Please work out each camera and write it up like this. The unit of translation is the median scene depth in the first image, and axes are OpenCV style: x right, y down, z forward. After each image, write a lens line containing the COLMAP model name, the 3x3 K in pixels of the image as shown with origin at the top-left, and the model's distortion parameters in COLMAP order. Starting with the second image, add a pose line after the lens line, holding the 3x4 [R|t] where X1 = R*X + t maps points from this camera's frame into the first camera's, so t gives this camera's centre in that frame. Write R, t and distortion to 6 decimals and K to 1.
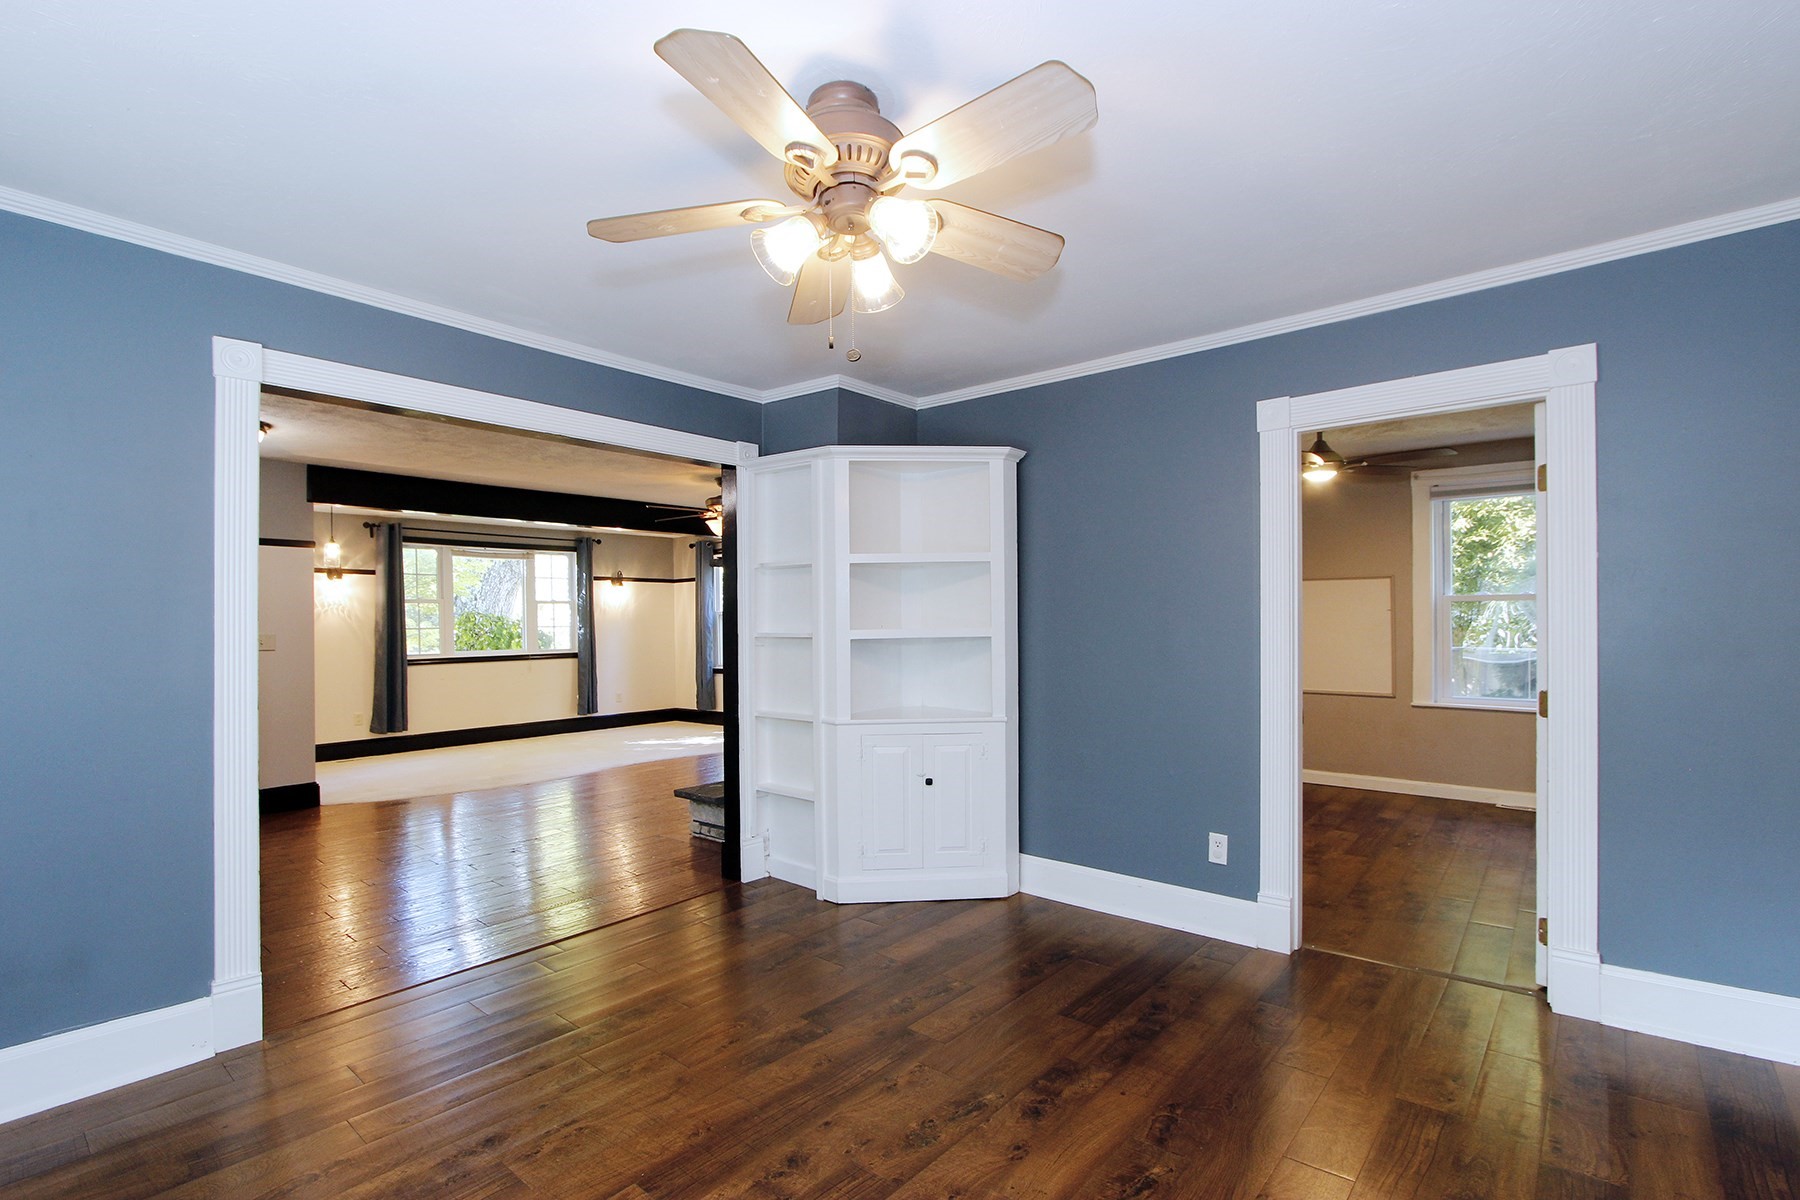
lens RADIAL K [[862.2, 0, 904.8], [0, 862.2, 611.0], [0, 0, 1]] dist [-0.015705, 0.000971]
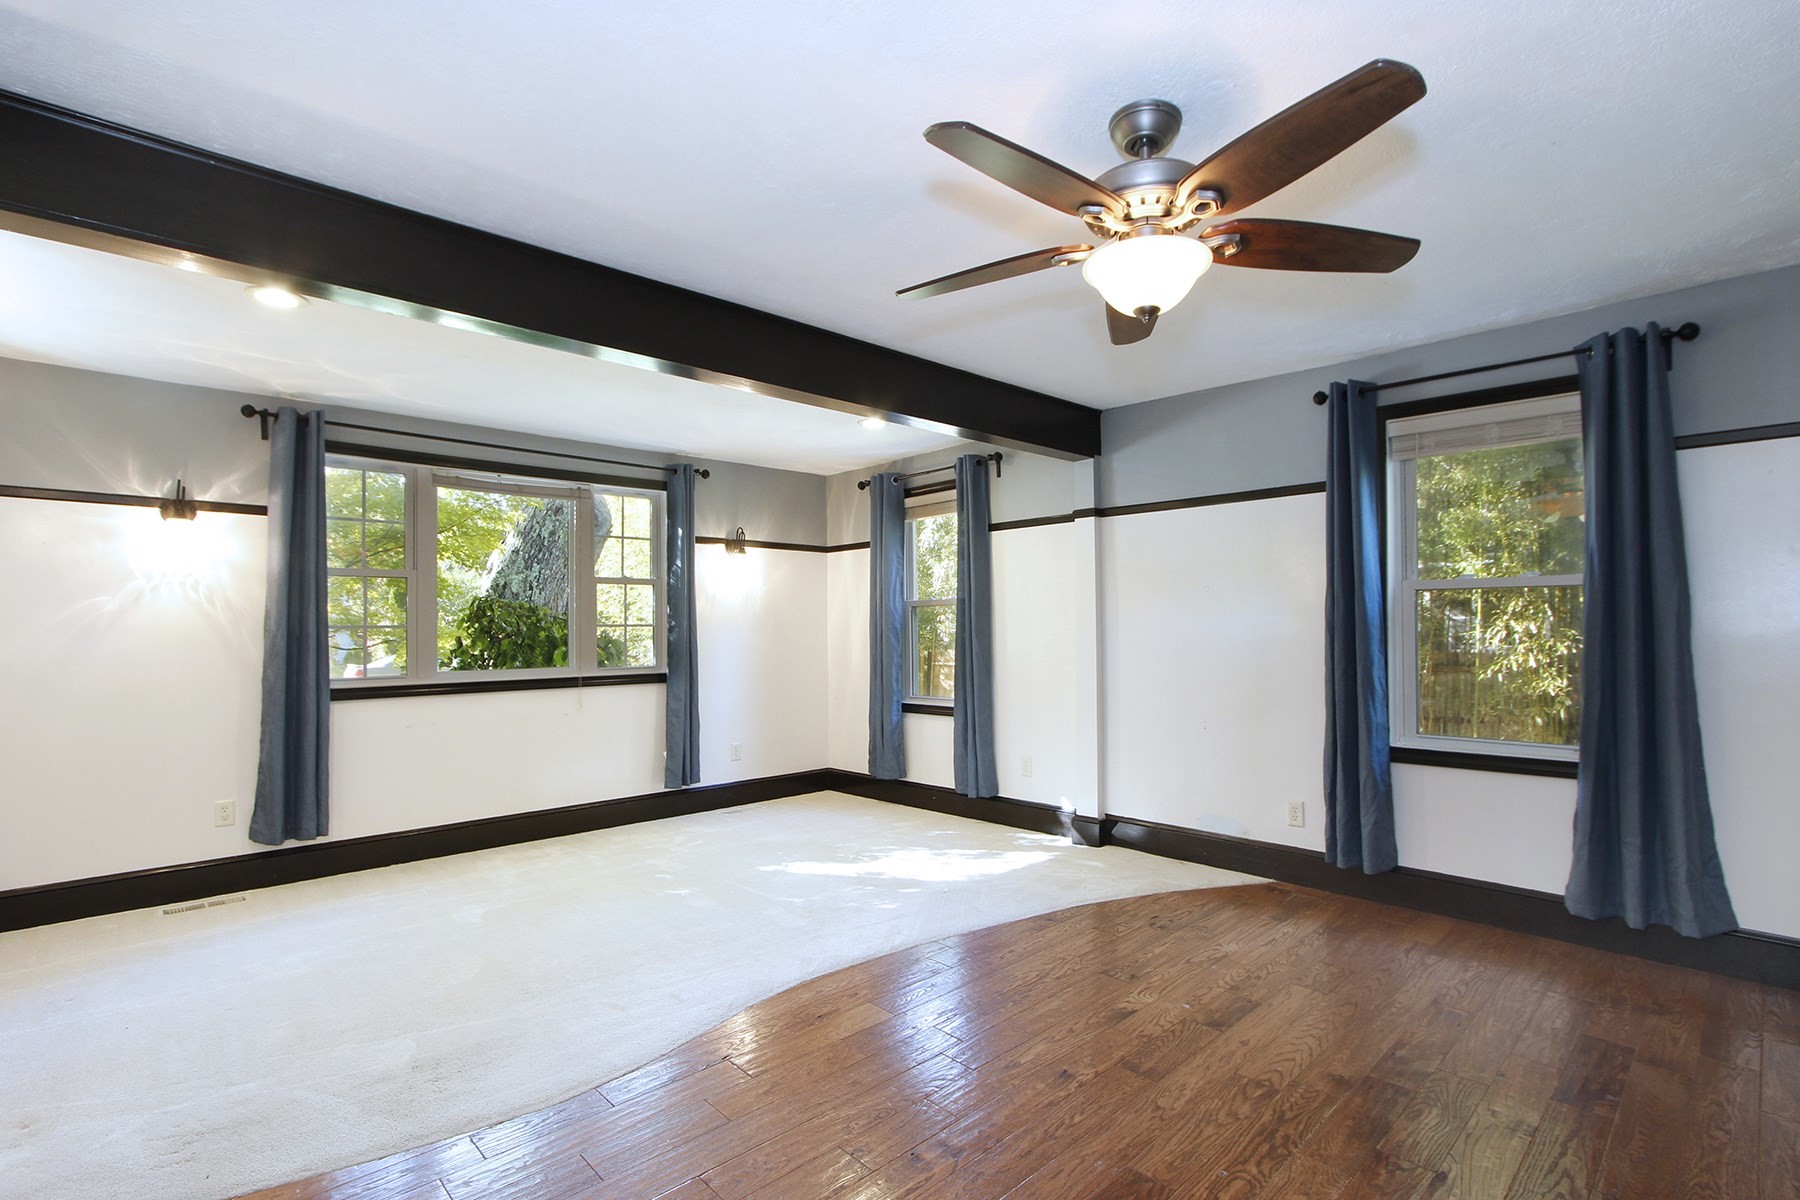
lens RADIAL K [[862.2, 0, 894.4], [0, 862.2, 590.6], [0, 0, 1]] dist [-0.015705, 0.000971]
pose [[0.994242, 0.001198, -0.107151, -0.171227], [-0.004300, 0.999578, -0.028719, 0.010475], [0.107071, 0.029014, 0.993828, 0.453213]]
